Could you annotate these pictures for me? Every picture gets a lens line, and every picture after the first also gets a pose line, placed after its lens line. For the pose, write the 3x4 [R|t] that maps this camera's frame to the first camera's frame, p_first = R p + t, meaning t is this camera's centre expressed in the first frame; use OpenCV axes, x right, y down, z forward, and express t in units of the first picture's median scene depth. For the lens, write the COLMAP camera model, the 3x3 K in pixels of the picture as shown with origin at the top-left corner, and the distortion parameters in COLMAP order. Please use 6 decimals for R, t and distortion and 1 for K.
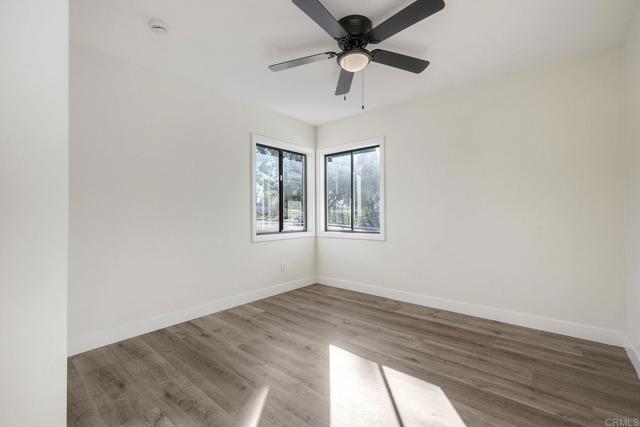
lens RADIAL K [[281.0, 0, 319.4], [0, 281.0, 212.6], [0, 0, 1]] dist [0.000866, 0.000800]
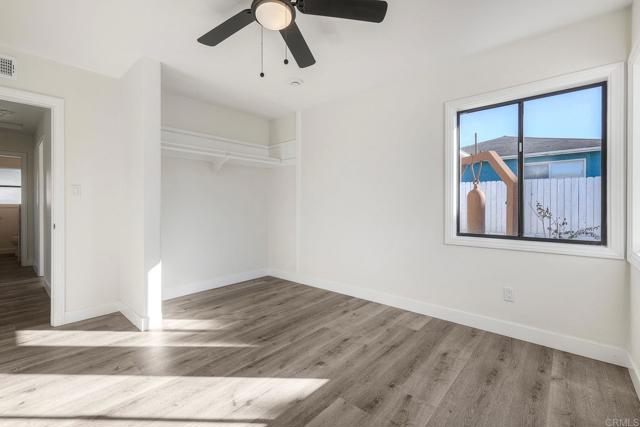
lens RADIAL K [[281.0, 0, 321.3], [0, 281.0, 207.1], [0, 0, 1]] dist [0.000866, 0.000800]
pose [[-0.002965, 0.010585, -0.999940, 0.666394], [-0.007316, 0.999917, 0.010606, 0.002670], [0.999969, 0.007347, -0.002887, 0.834934]]
